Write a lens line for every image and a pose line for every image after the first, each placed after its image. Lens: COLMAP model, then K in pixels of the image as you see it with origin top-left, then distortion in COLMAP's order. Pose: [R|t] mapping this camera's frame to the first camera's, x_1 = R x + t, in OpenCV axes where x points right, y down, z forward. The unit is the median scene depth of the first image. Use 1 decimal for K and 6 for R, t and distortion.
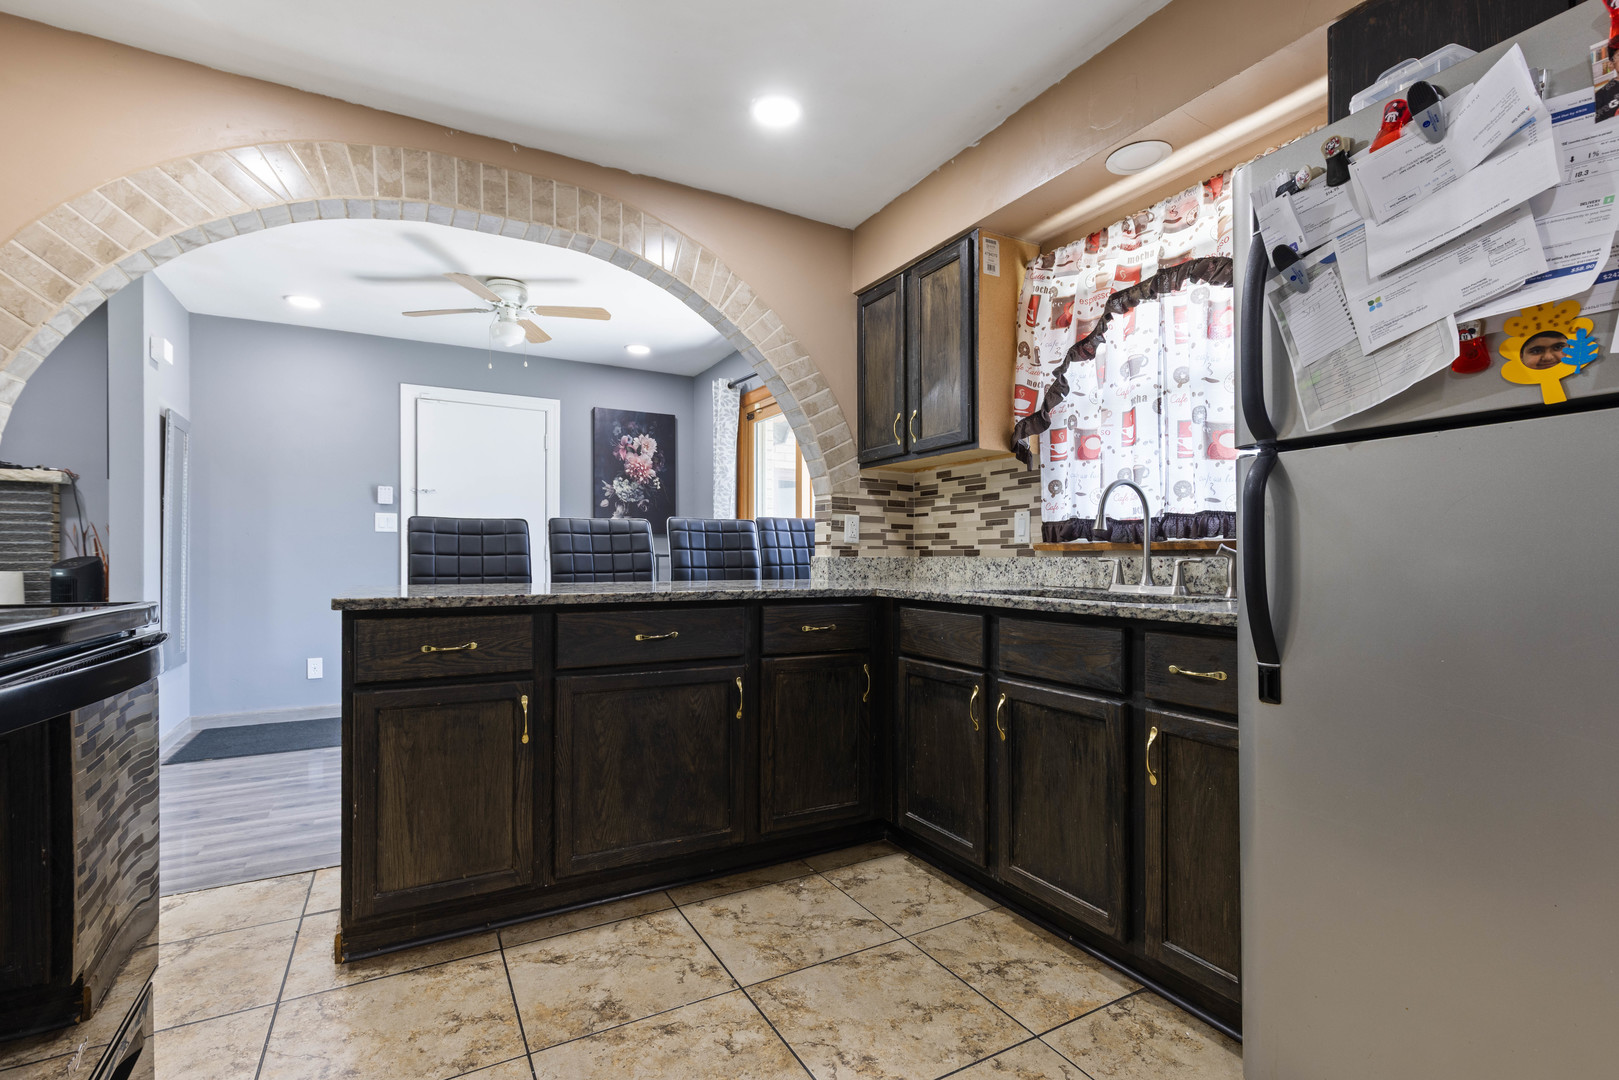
lens RADIAL K [[737.1, 0, 809.5], [0, 737.1, 540.0], [0, 0, 1]] dist [0.000751, 0.000230]
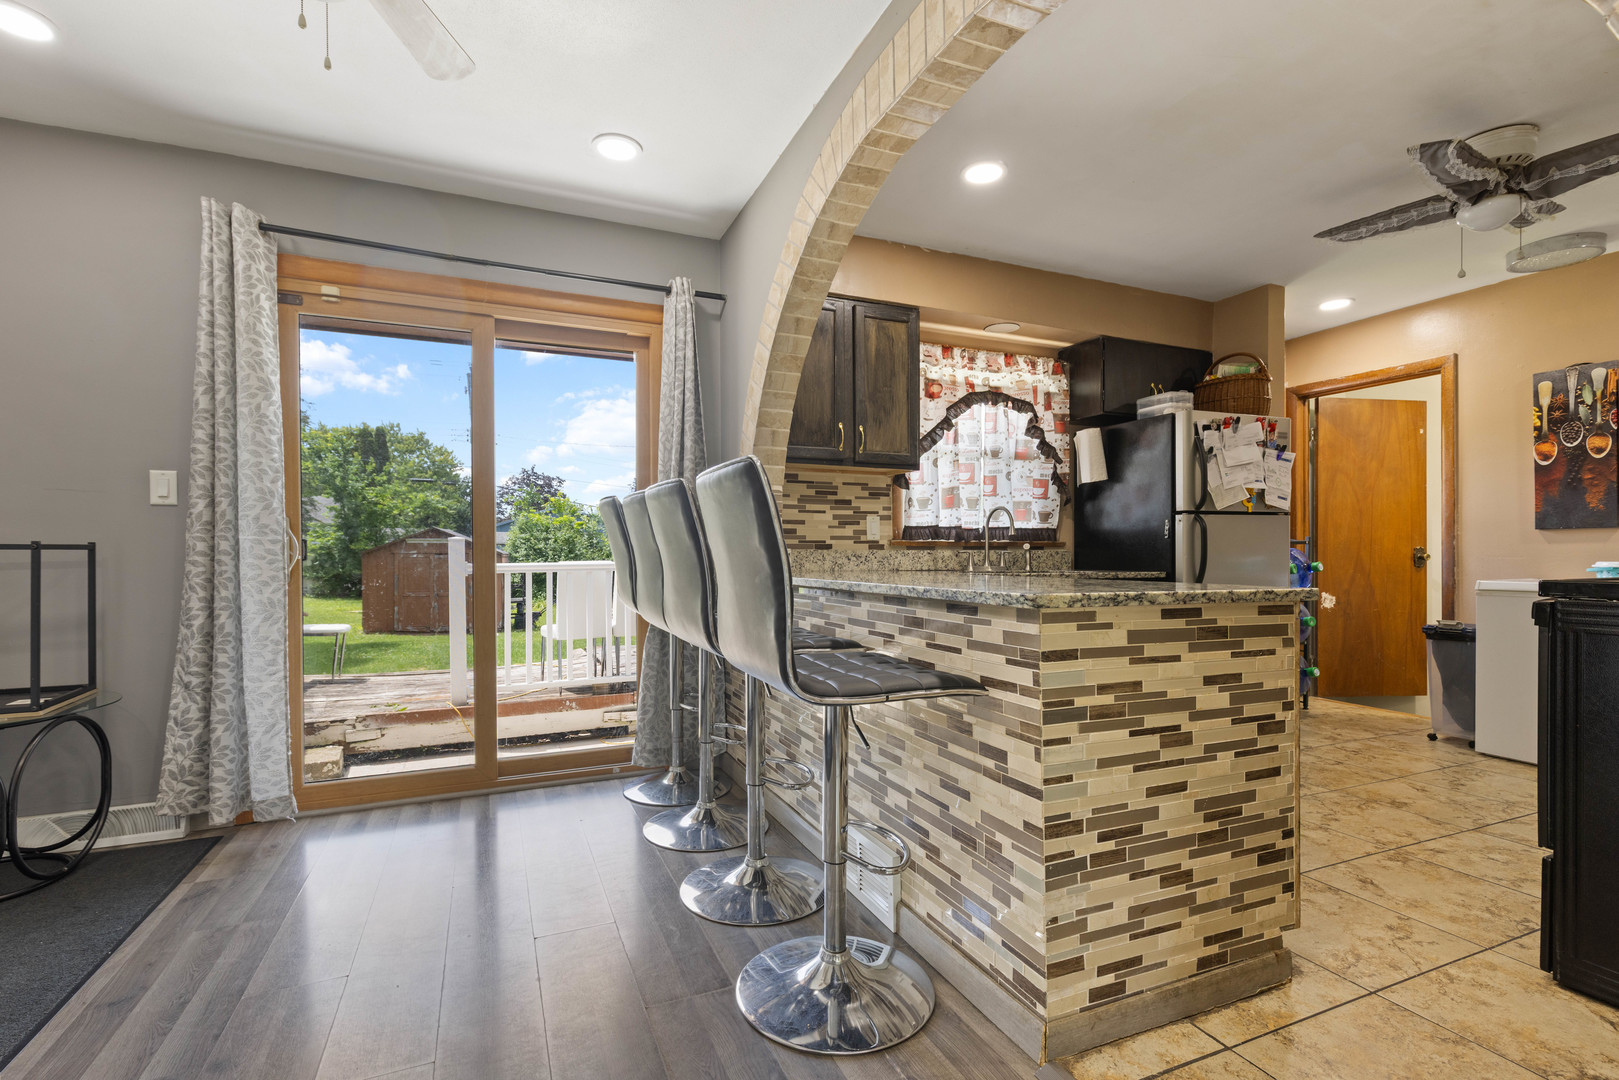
lens RADIAL K [[737.1, 0, 809.5], [0, 737.1, 540.0], [0, 0, 1]] dist [0.000751, 0.000230]
pose [[0.094468, 0.019419, 0.995339, -1.052087], [-0.021138, 0.999623, -0.017496, 0.030216], [-0.995304, -0.019387, 0.094842, 0.981698]]
